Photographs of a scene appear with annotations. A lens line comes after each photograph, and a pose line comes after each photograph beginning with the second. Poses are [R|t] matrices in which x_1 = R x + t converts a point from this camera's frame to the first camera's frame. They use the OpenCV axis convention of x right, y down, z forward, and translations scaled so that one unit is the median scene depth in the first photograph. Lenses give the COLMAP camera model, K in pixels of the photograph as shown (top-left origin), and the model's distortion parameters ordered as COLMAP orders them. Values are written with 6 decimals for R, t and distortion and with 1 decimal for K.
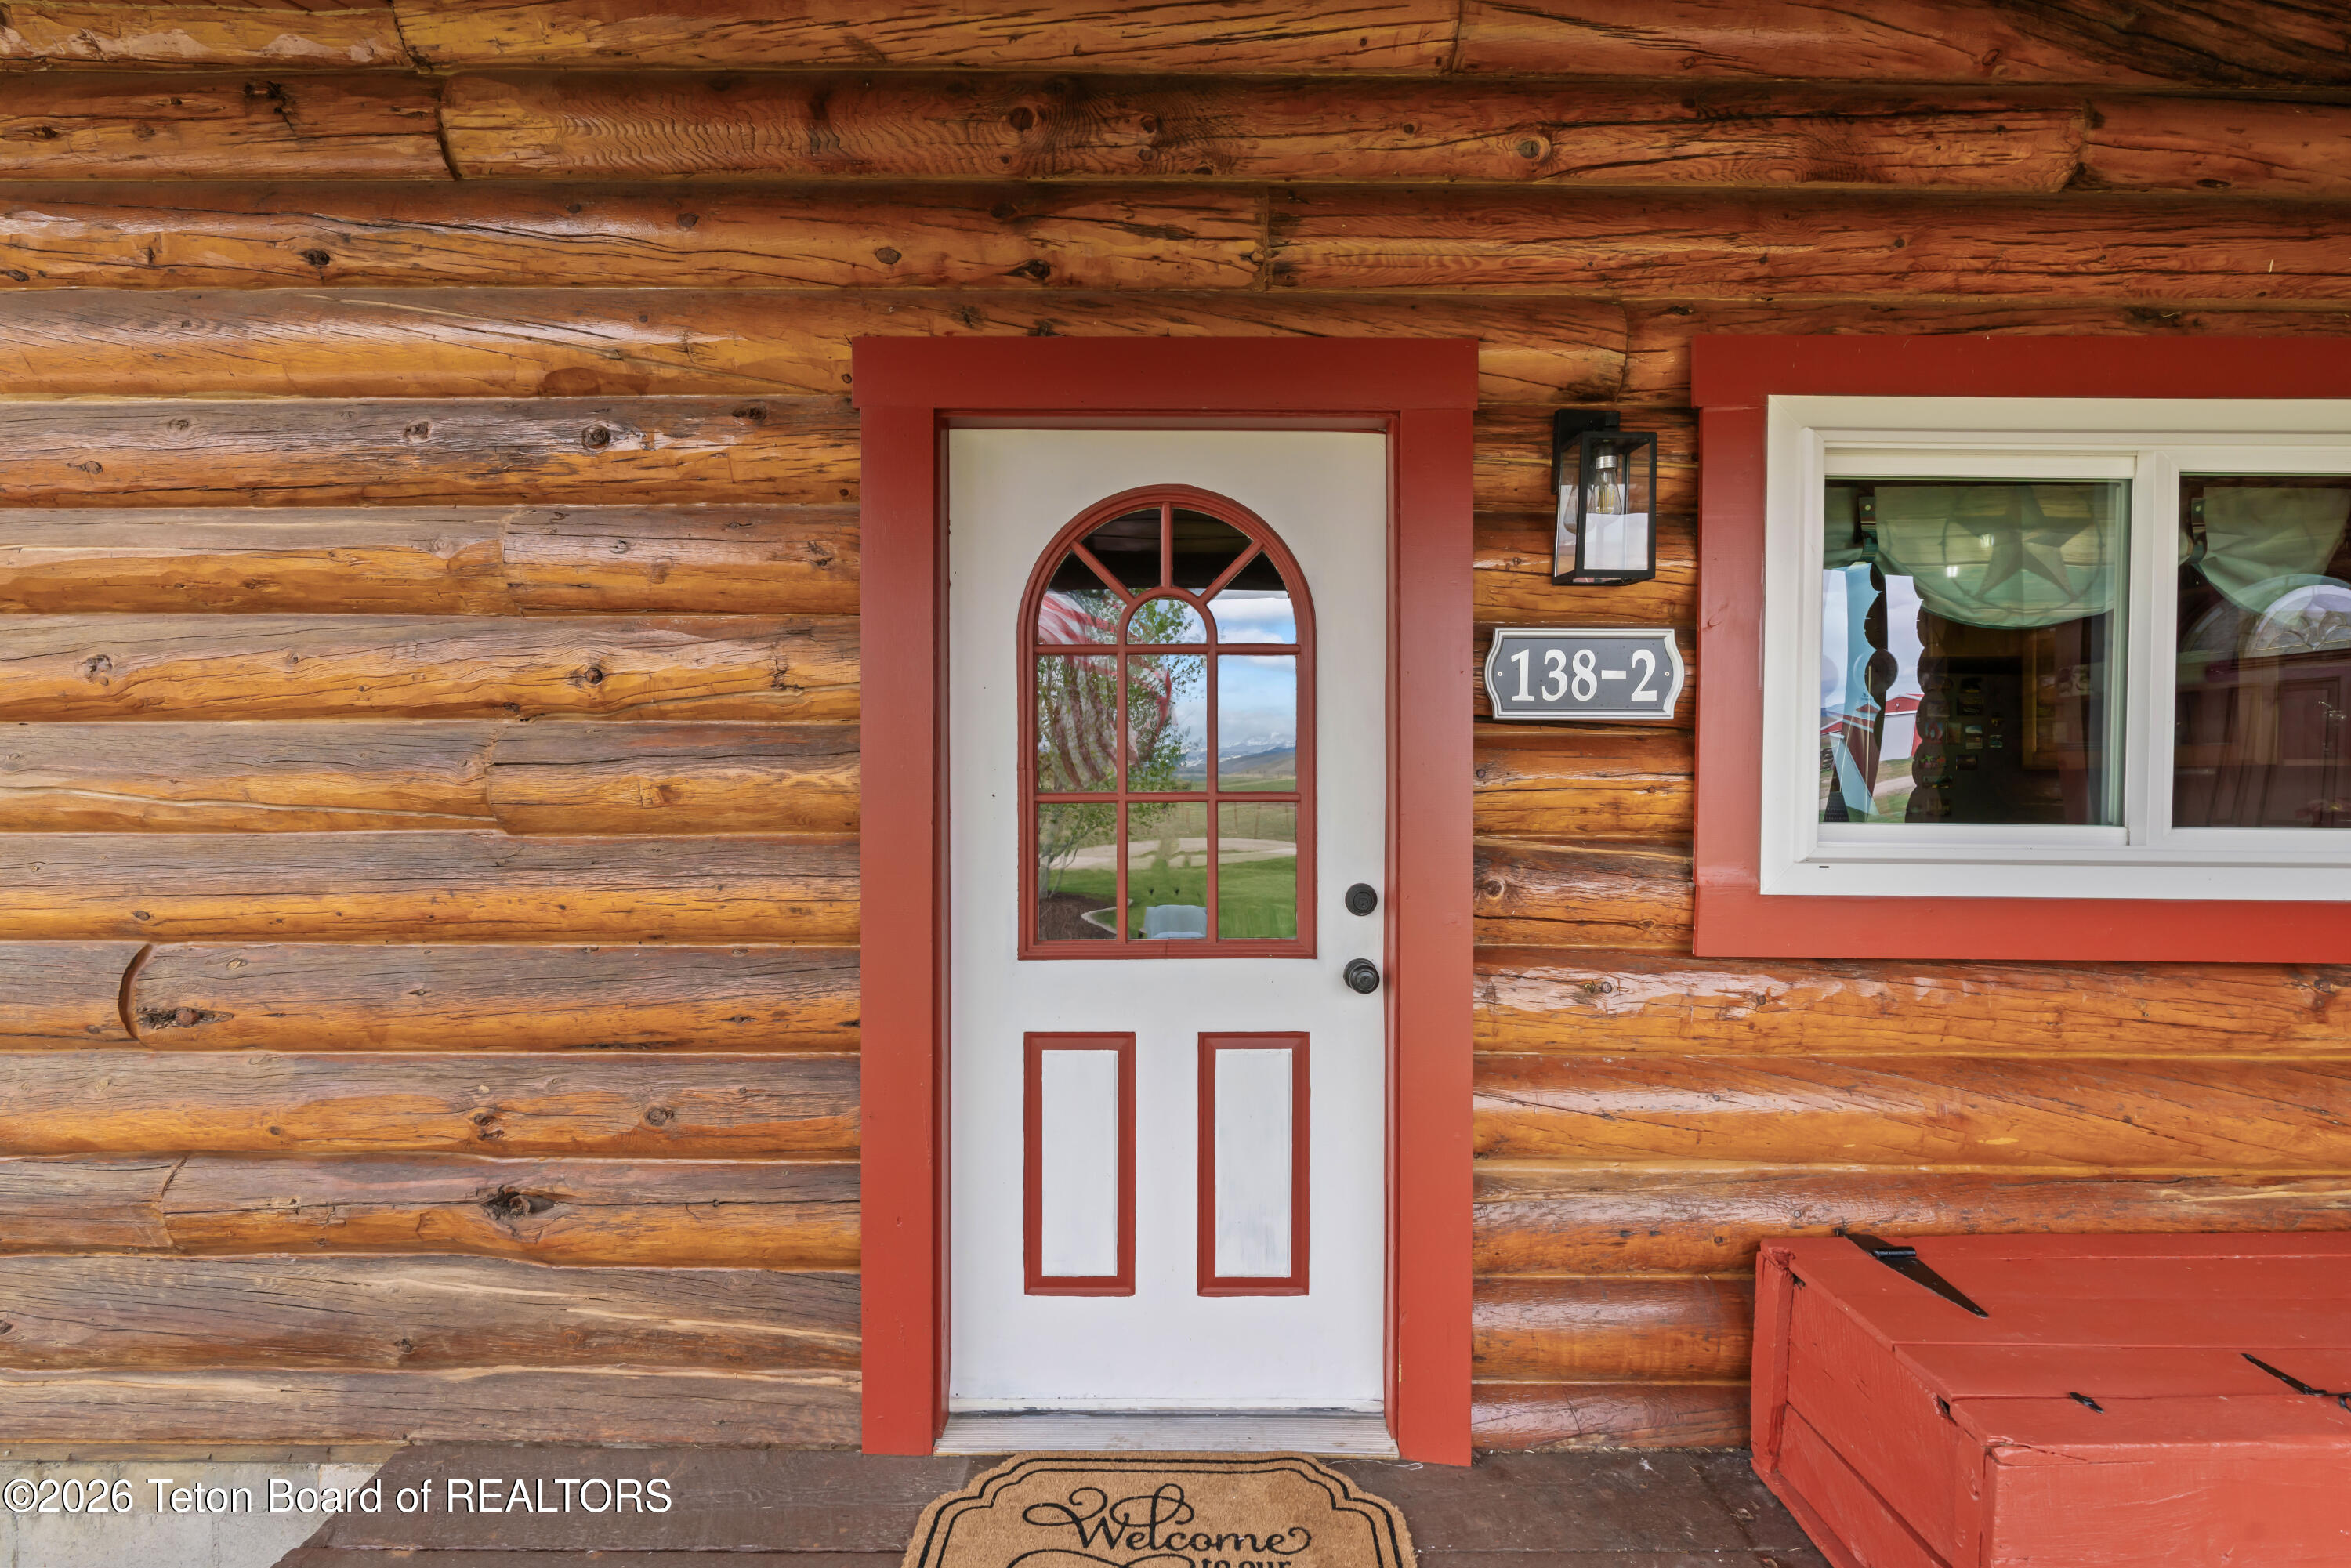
lens RADIAL K [[1063.3, 0, 1175.7], [0, 1063.3, 785.6], [0, 0, 1]] dist [-0.016559, 0.007966]
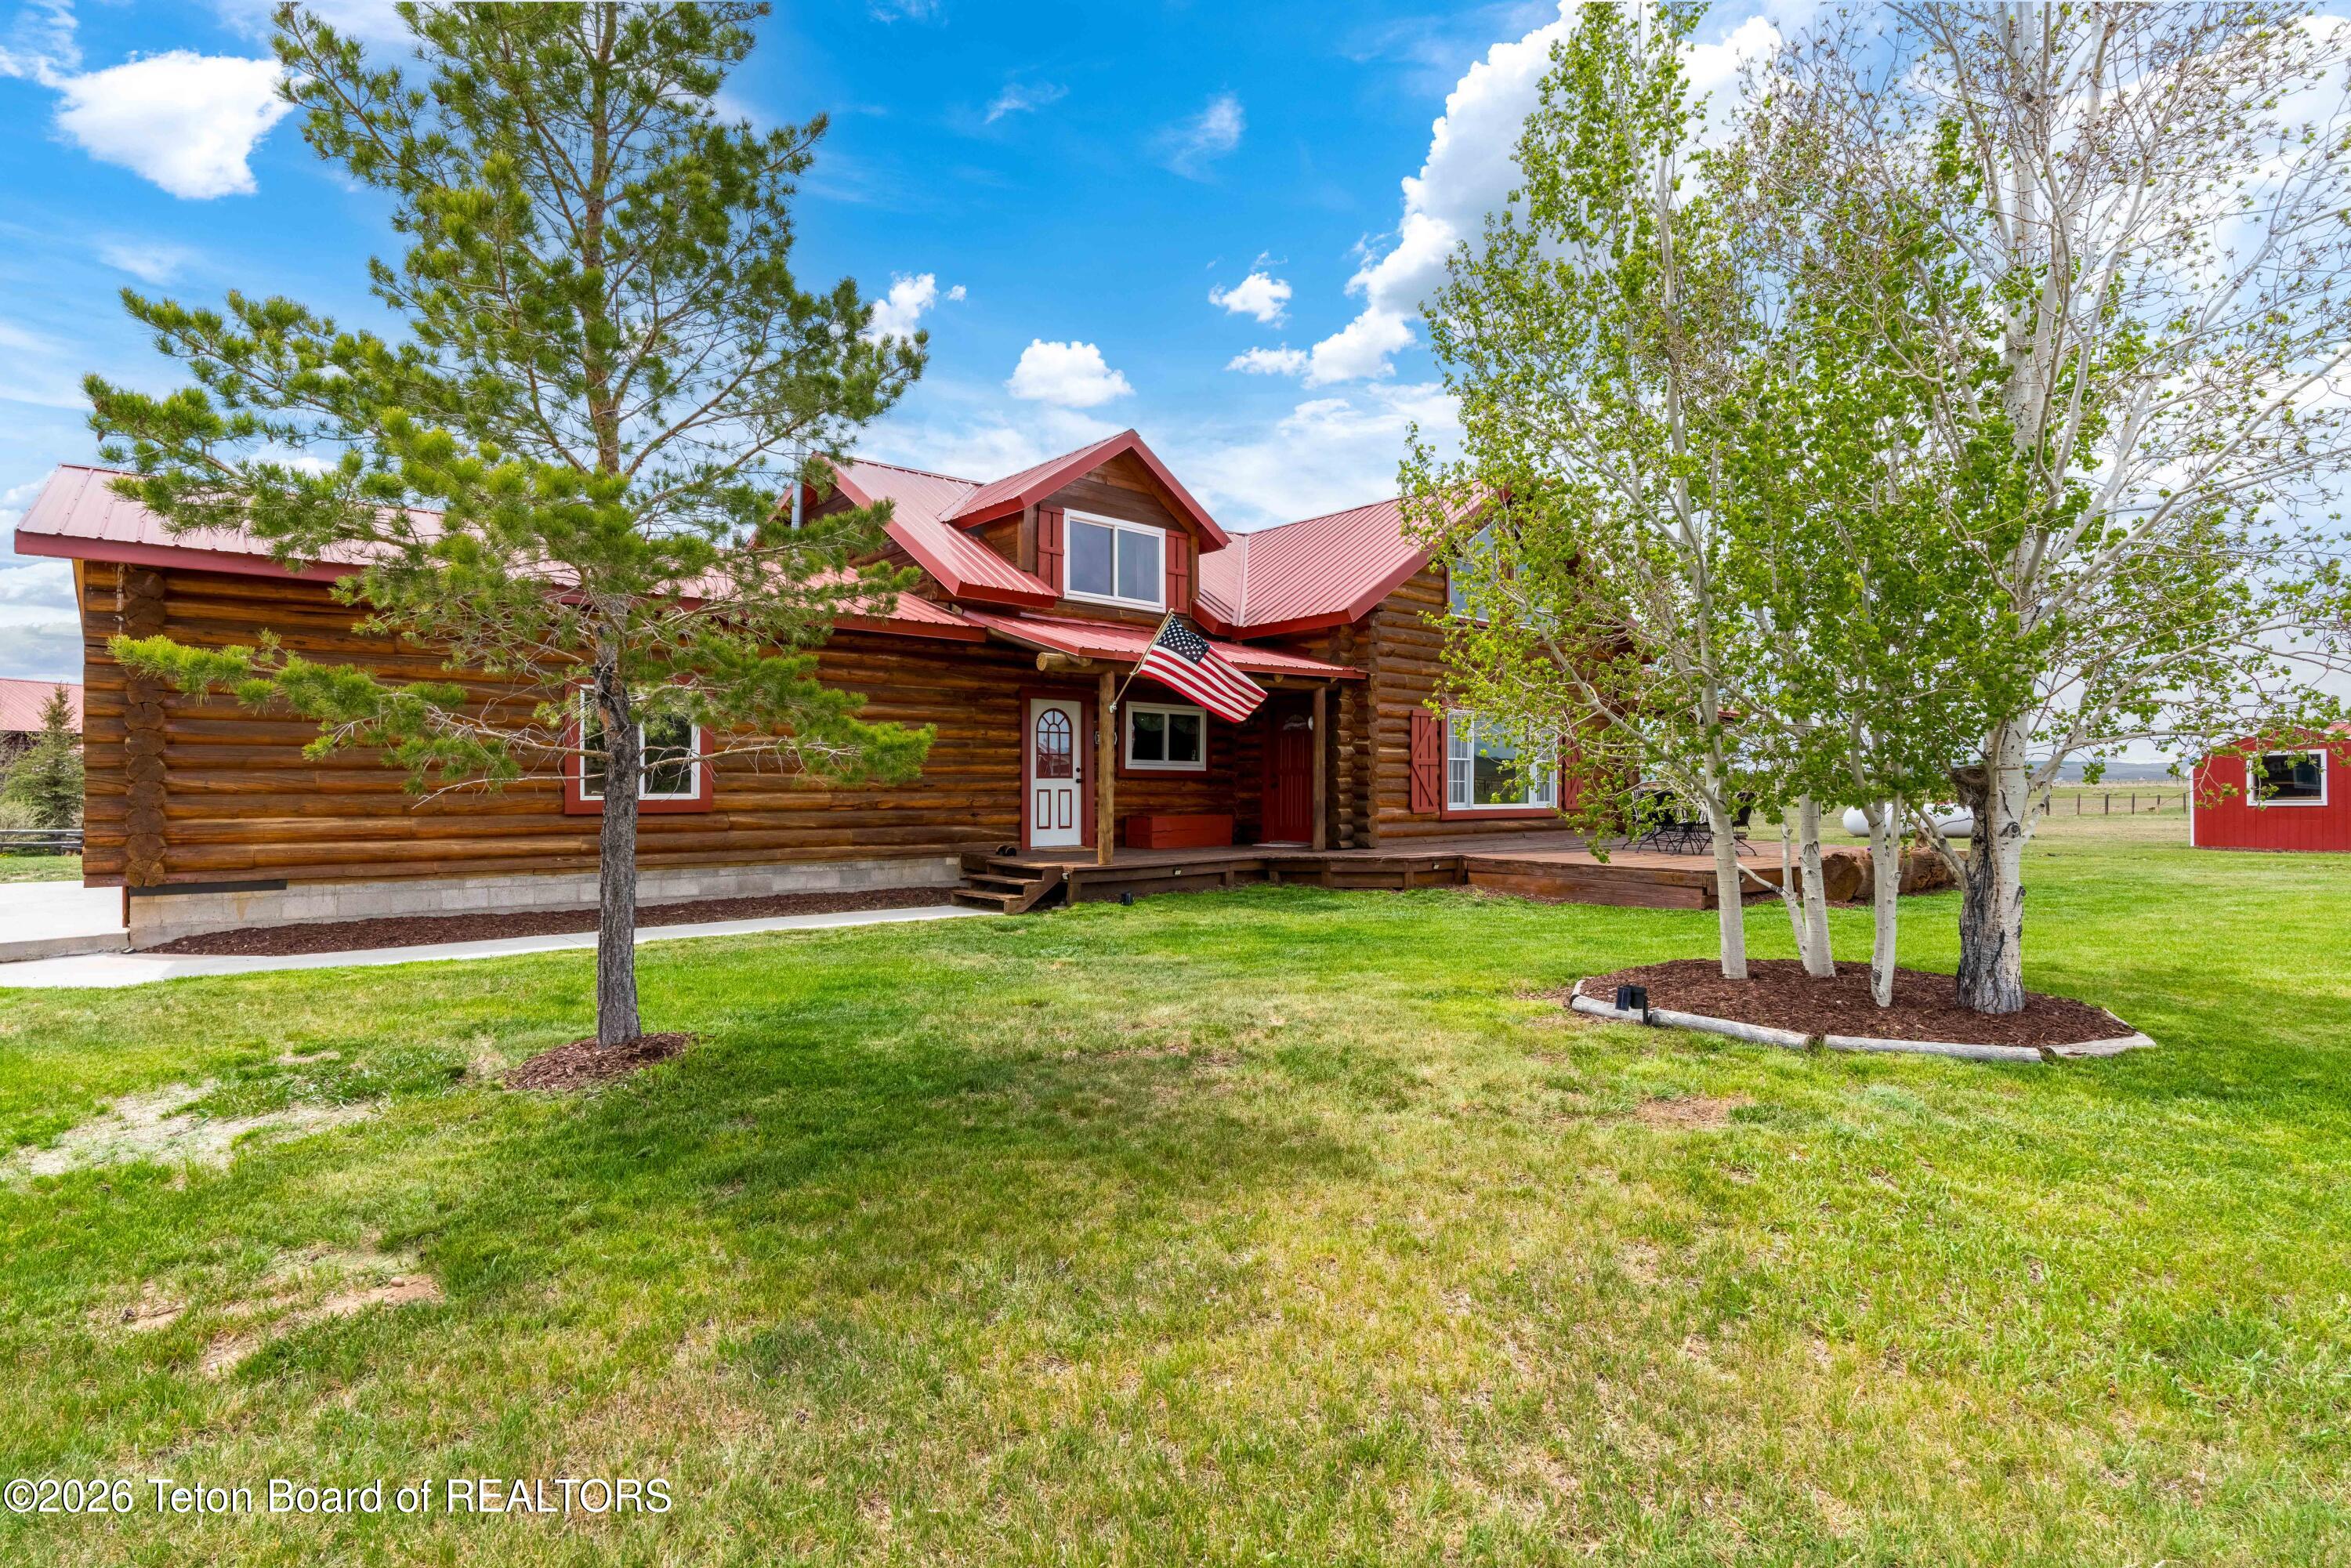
lens RADIAL K [[1091.4, 0, 1176.3], [0, 1091.4, 783.4], [0, 0, 1]] dist [-0.003141, -0.000210]
pose [[0.767847, 0.001198, 0.640632, -3.904150], [0.008172, 0.999899, -0.011664, 0.283658], [-0.640581, 0.014191, 0.767759, -4.889035]]
